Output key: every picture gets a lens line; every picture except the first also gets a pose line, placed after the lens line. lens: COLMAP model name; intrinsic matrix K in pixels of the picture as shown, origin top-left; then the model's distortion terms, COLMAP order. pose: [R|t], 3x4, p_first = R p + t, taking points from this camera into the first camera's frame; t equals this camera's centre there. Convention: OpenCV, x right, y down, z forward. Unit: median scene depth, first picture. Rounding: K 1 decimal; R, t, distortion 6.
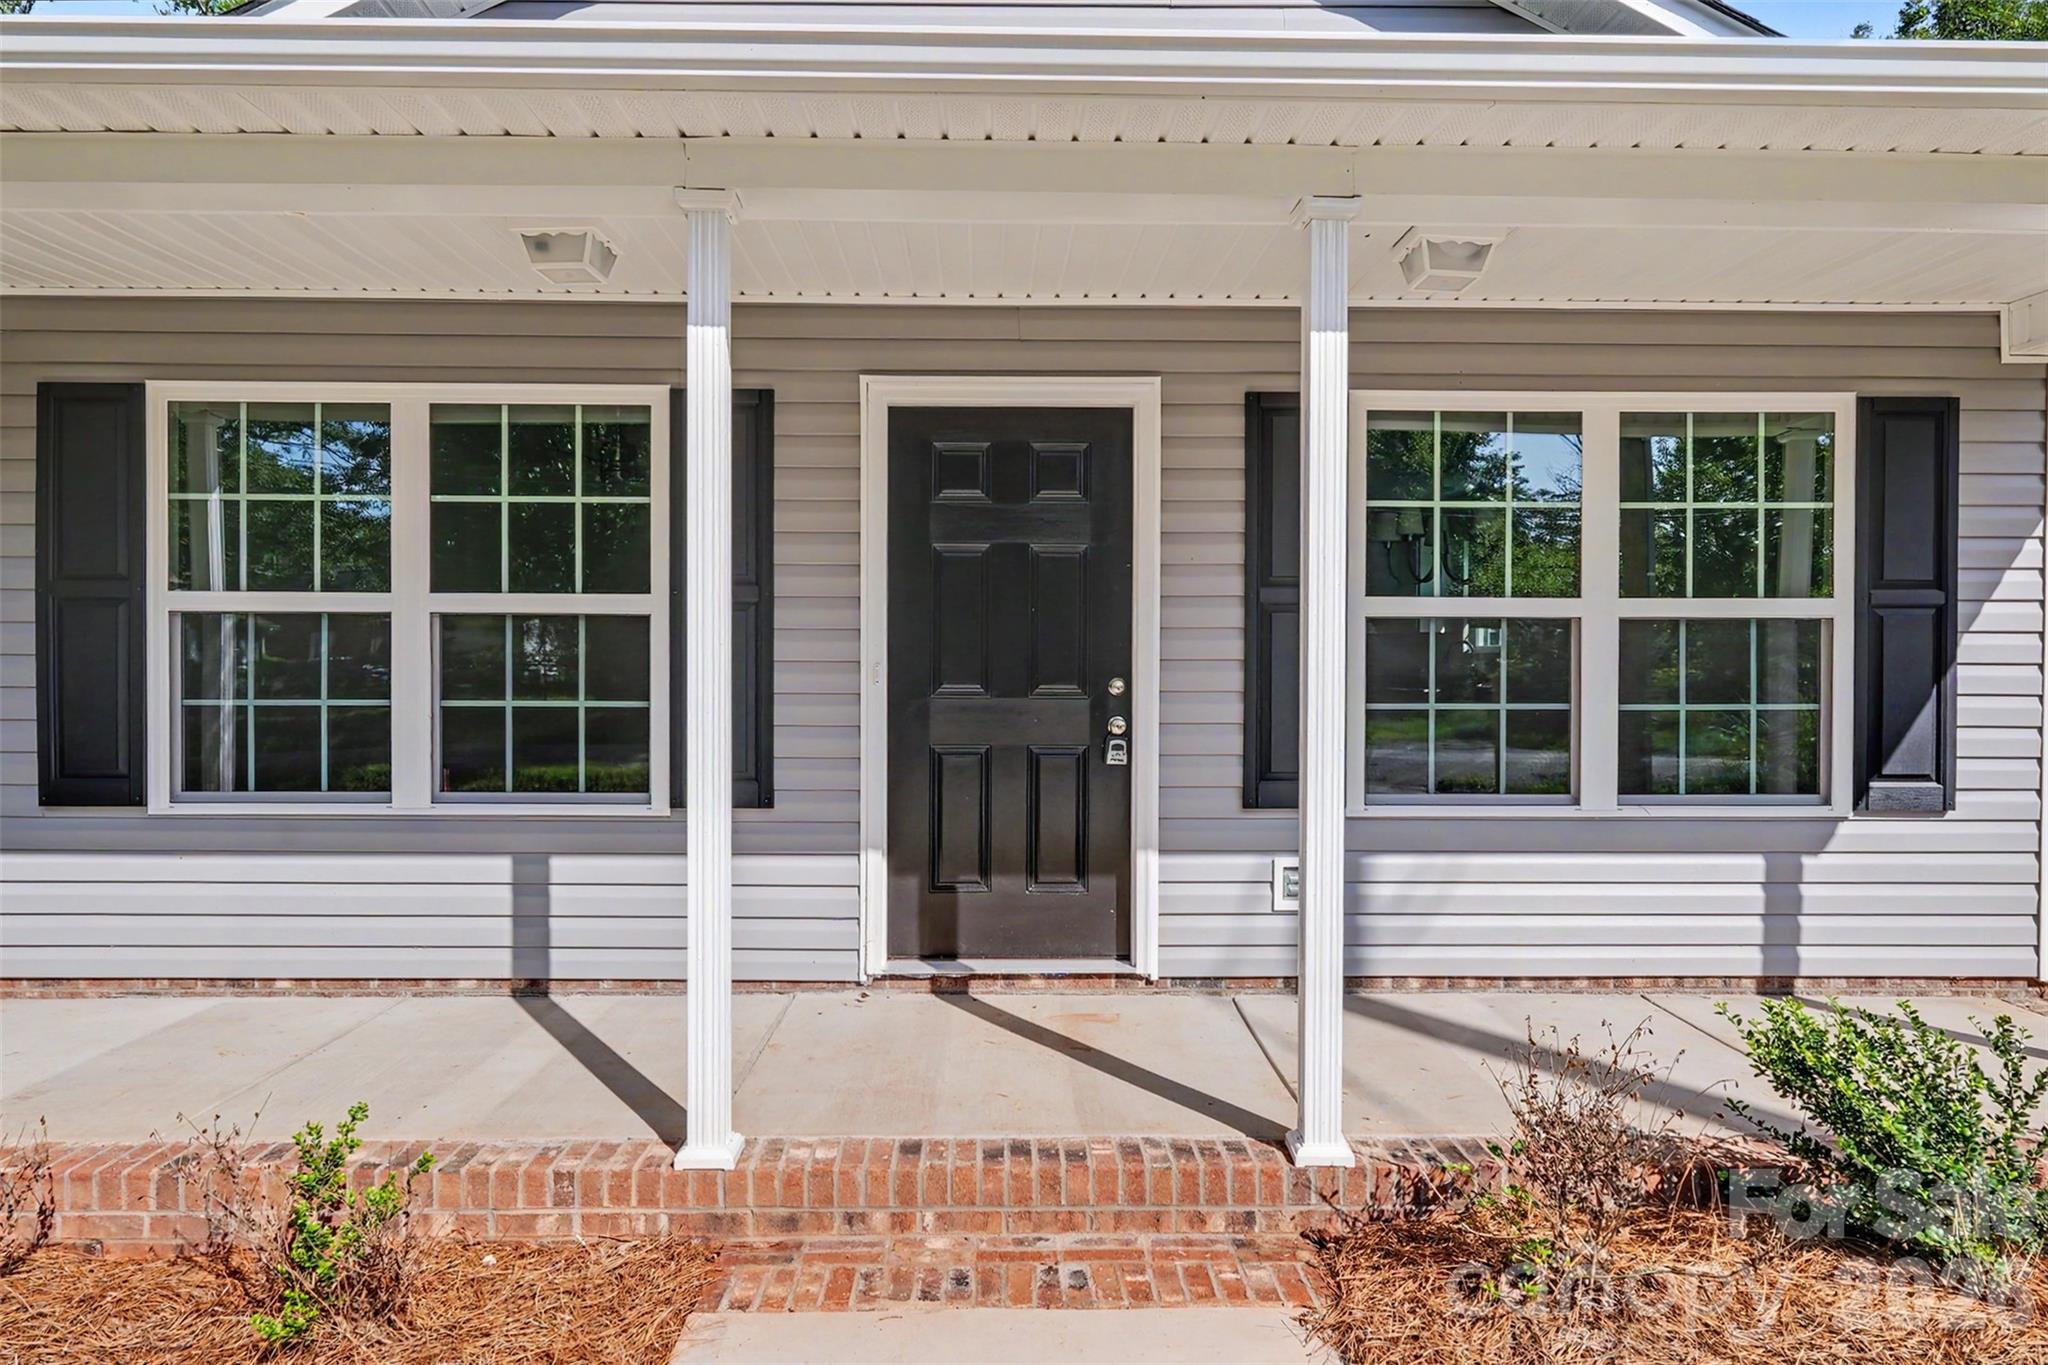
lens RADIAL K [[1301.8, 0, 1013.2], [0, 1301.8, 675.7], [0, 0, 1]] dist [-0.002709, -0.002398]
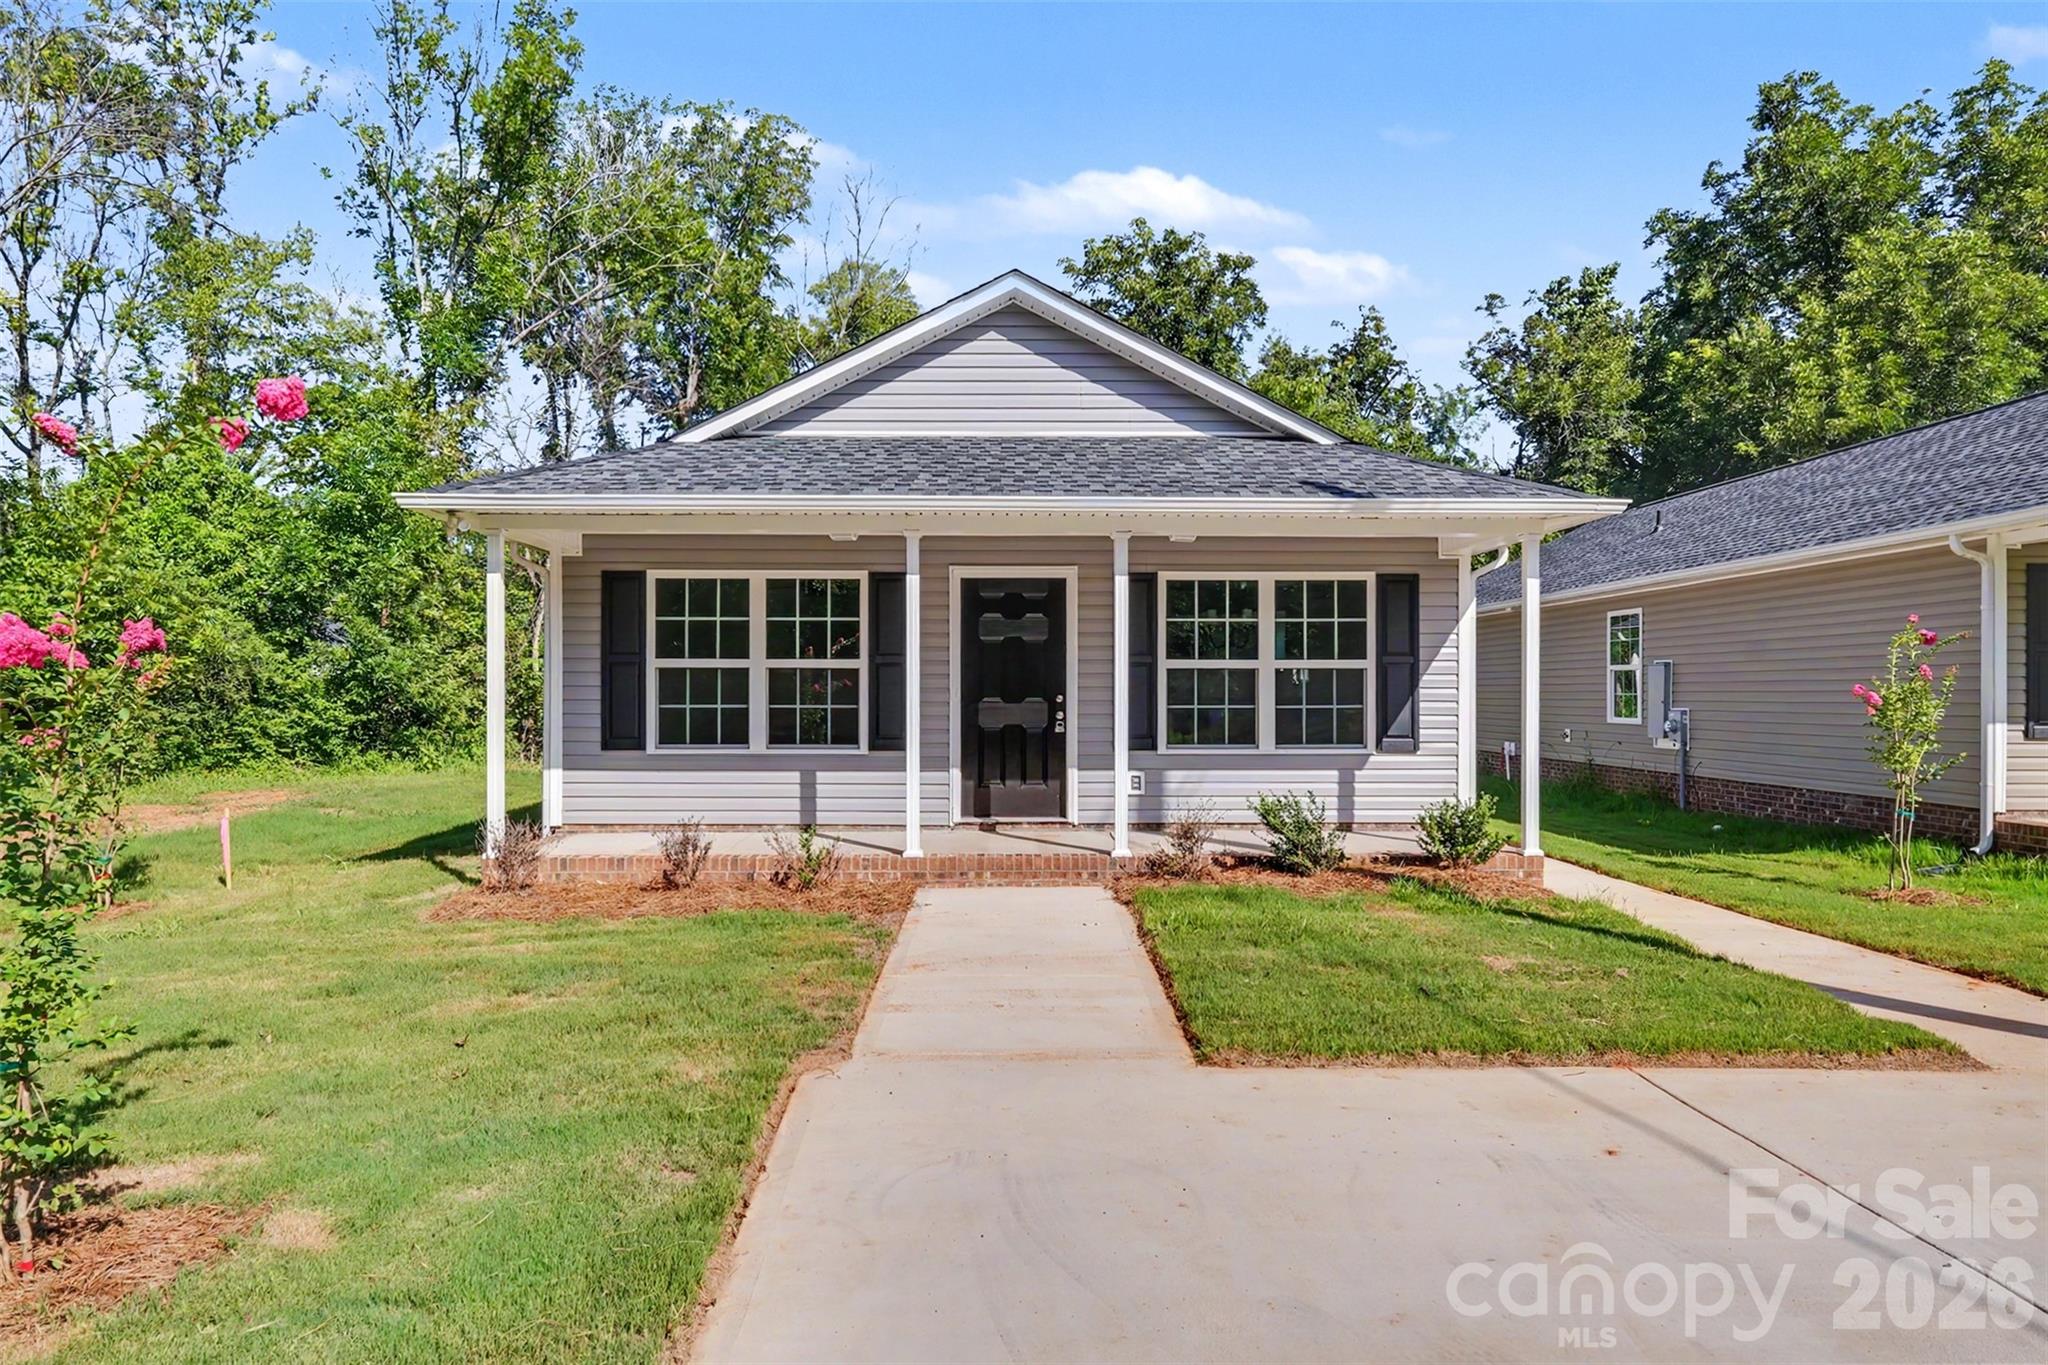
lens RADIAL K [[1301.8, 0, 1028.3], [0, 1301.8, 689.4], [0, 0, 1]] dist [-0.002709, -0.002398]
pose [[0.999859, -0.002647, 0.016556, -0.014245], [0.002880, 0.999897, -0.014042, 0.024803], [-0.016517, 0.014088, 0.999764, -1.333282]]
